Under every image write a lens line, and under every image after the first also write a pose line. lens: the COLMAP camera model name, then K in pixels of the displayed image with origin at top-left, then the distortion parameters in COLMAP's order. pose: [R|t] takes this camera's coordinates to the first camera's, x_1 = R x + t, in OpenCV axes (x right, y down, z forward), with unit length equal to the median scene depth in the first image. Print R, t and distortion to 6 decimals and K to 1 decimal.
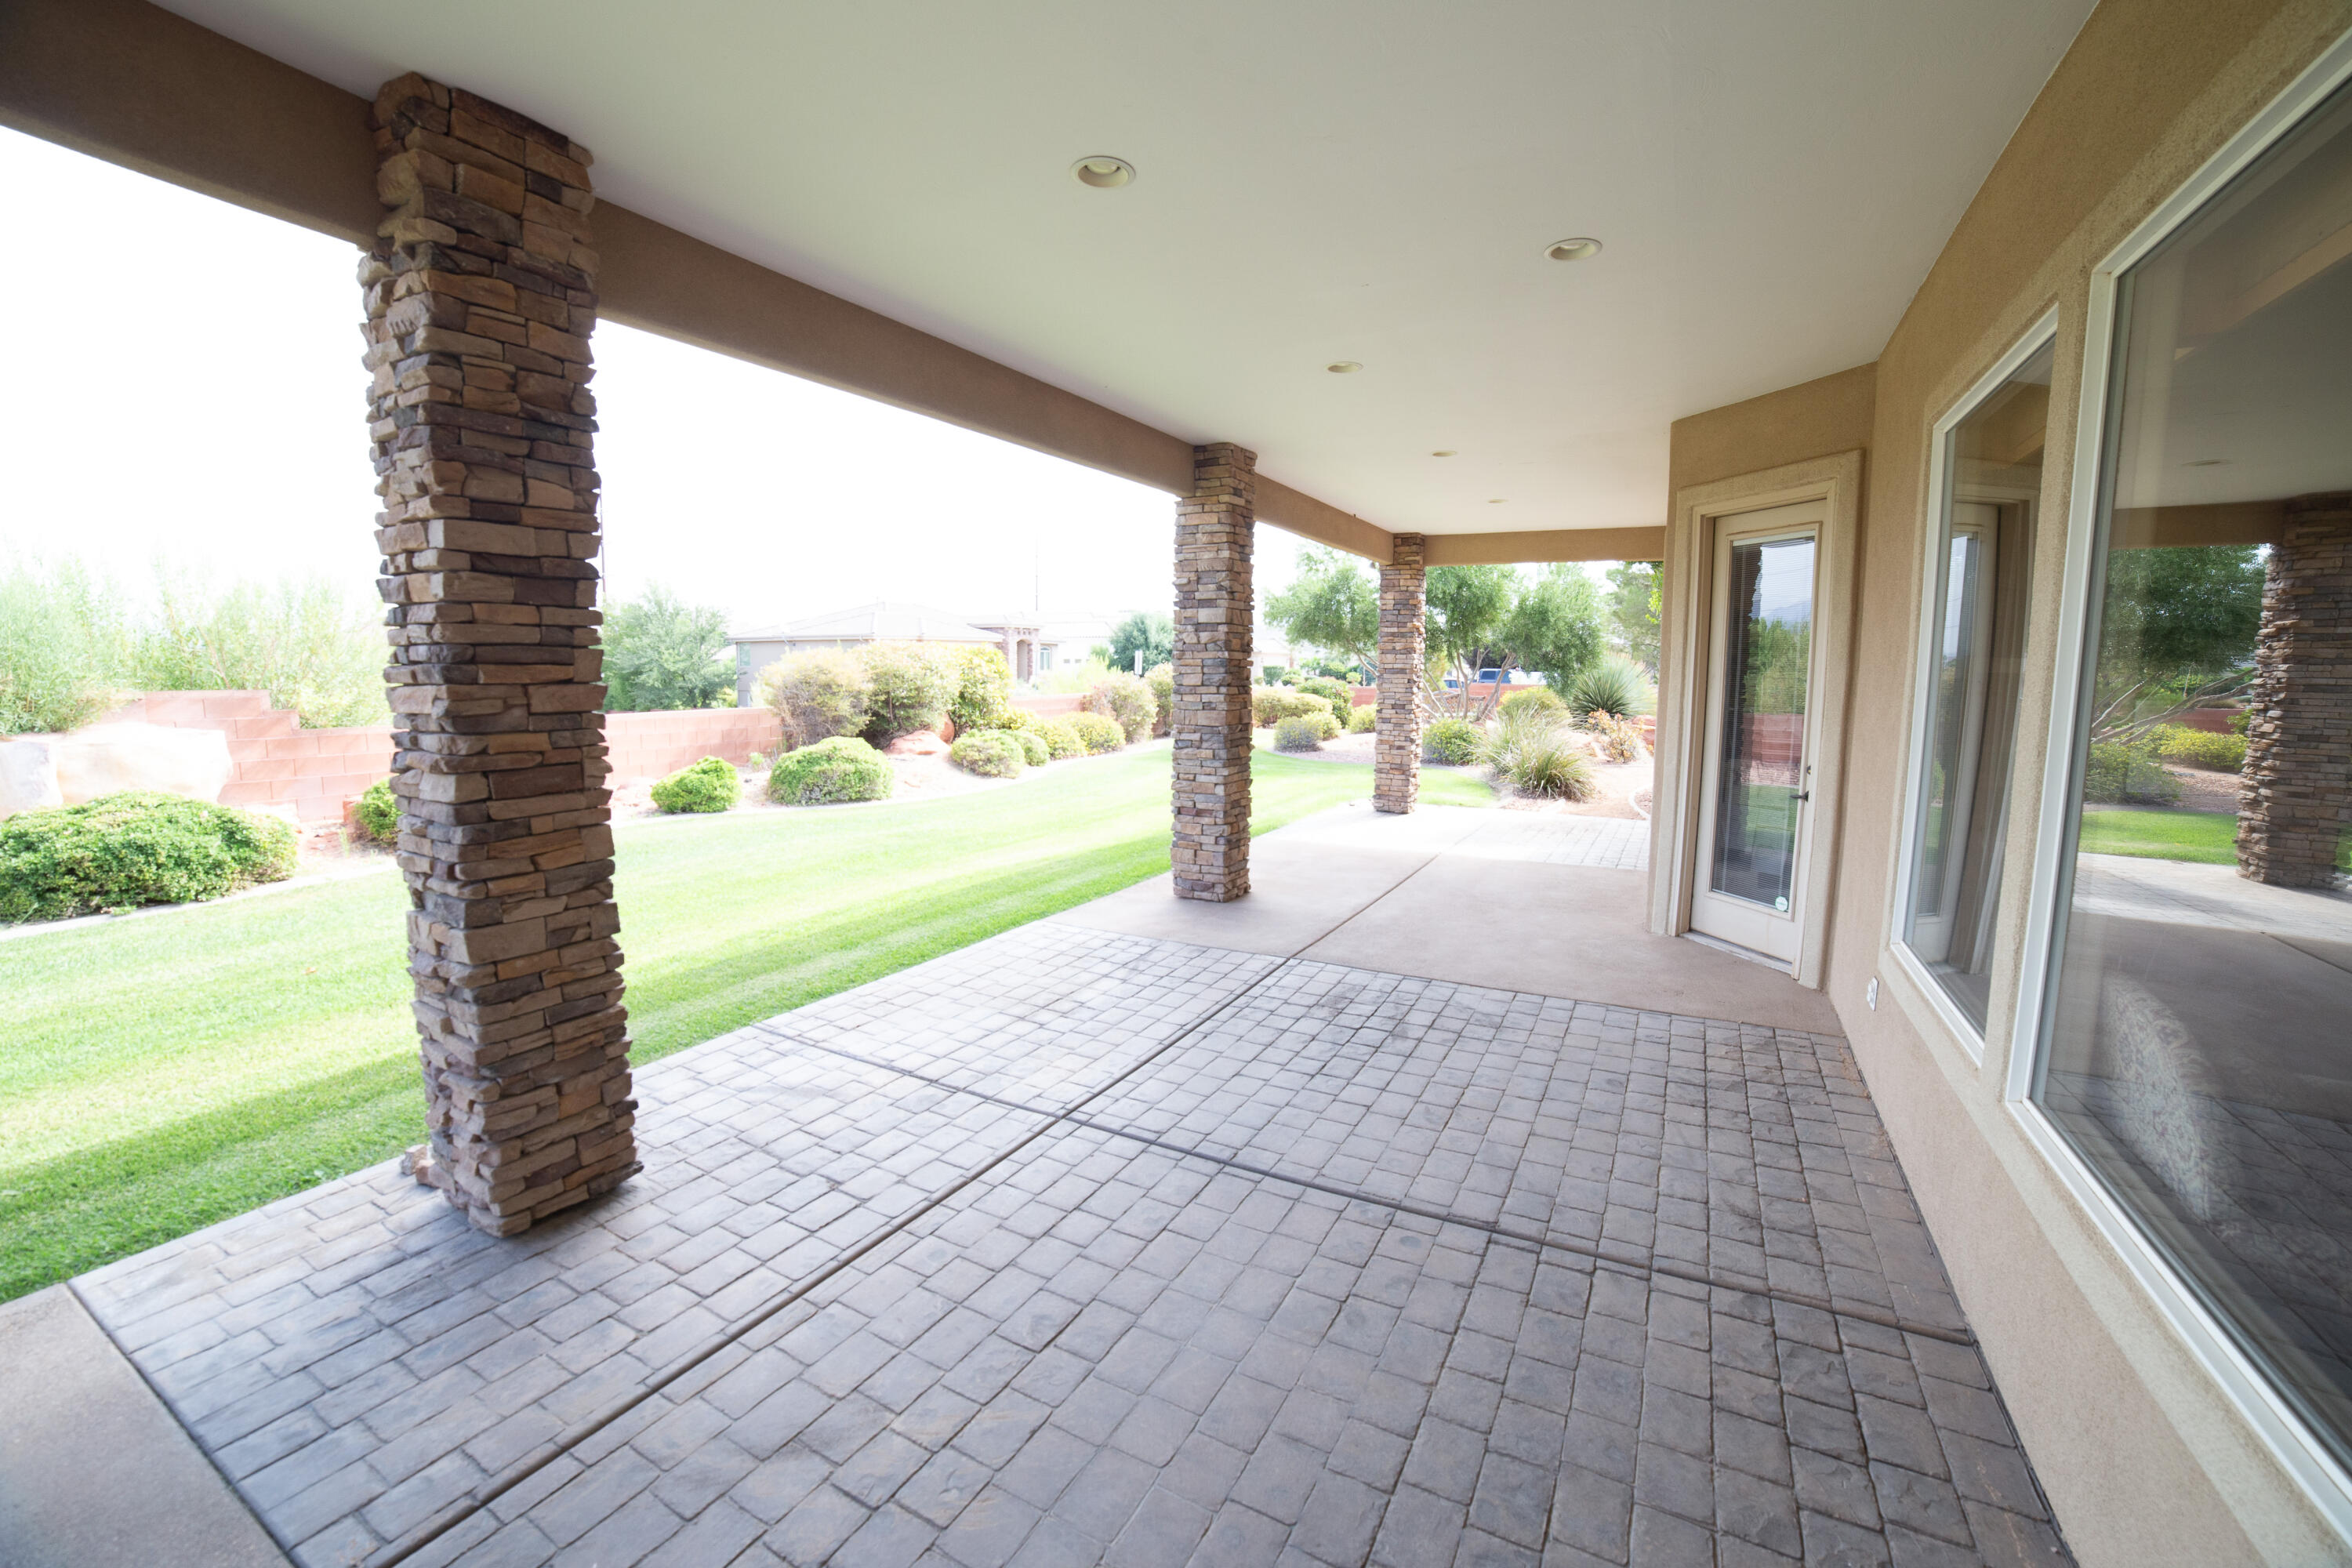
lens RADIAL K [[936.8, 0, 1156.3], [0, 936.8, 775.2], [0, 0, 1]] dist [-0.039909, 0.013198]
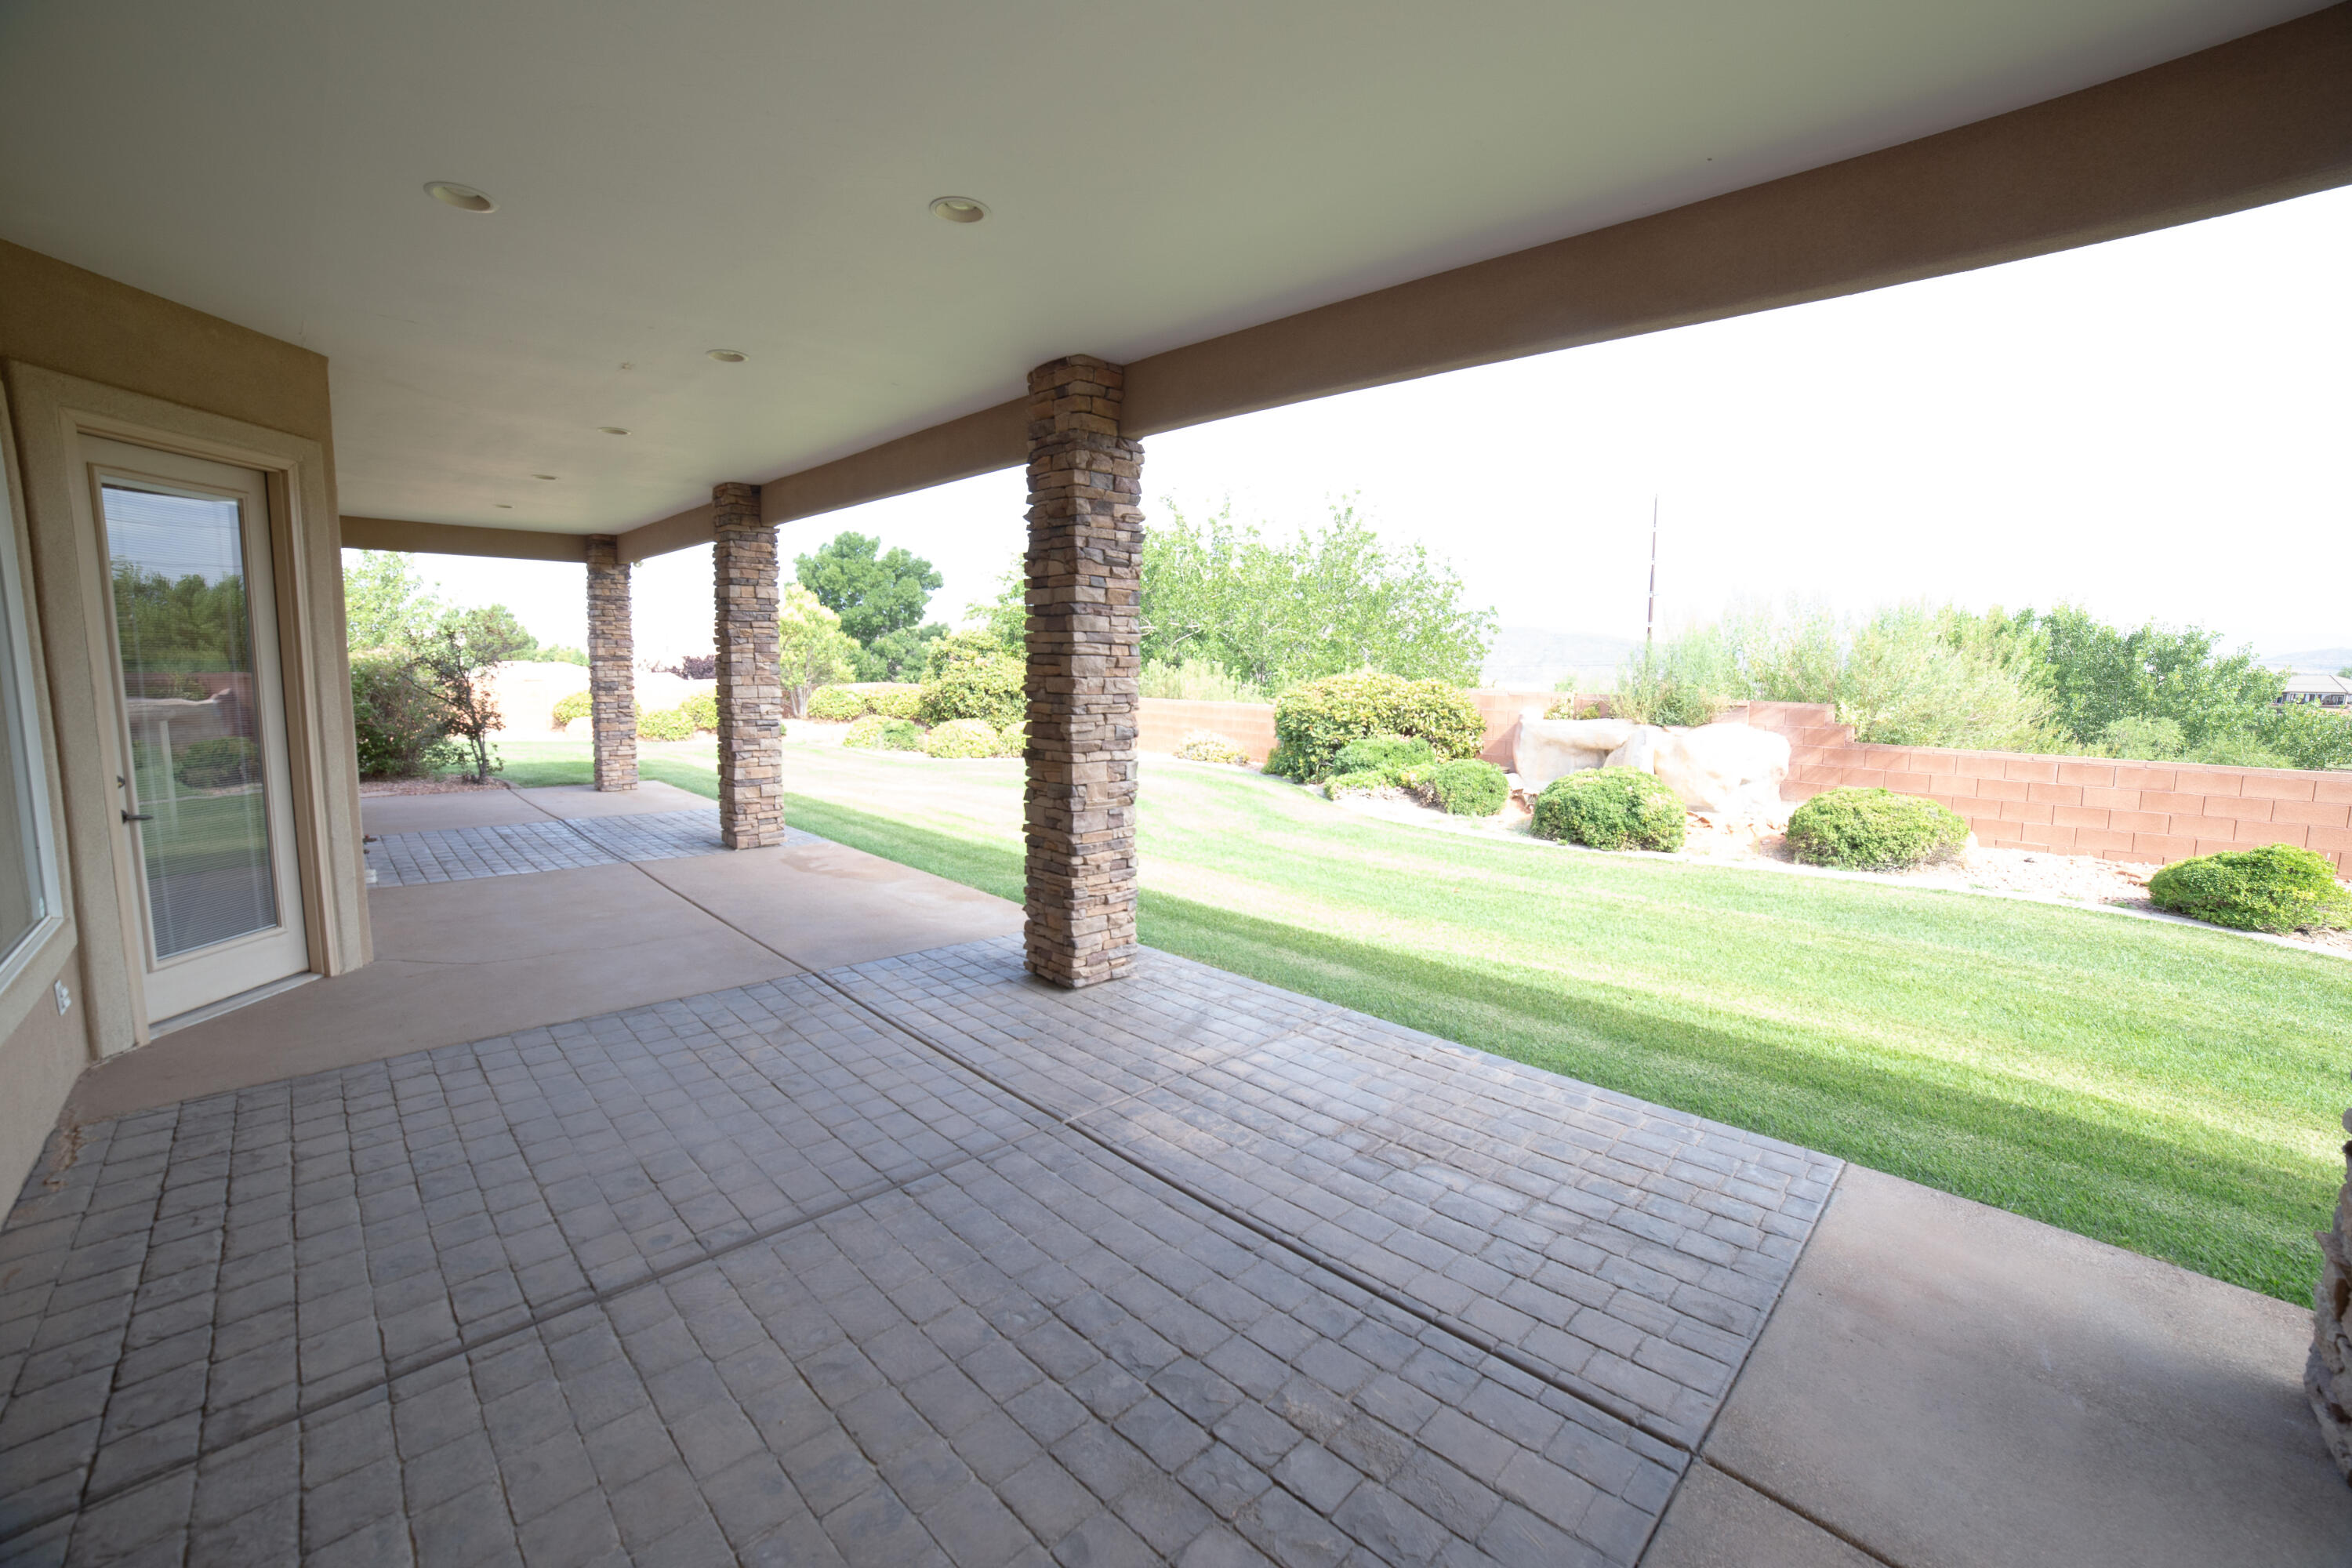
lens RADIAL K [[936.8, 0, 1186.9], [0, 936.8, 778.5], [0, 0, 1]] dist [-0.039909, 0.013198]
pose [[-0.243429, 0.102921, -0.964443, 0.549292], [-0.125579, 0.982640, 0.136560, -0.102305], [0.961755, 0.154357, -0.226278, 0.893929]]
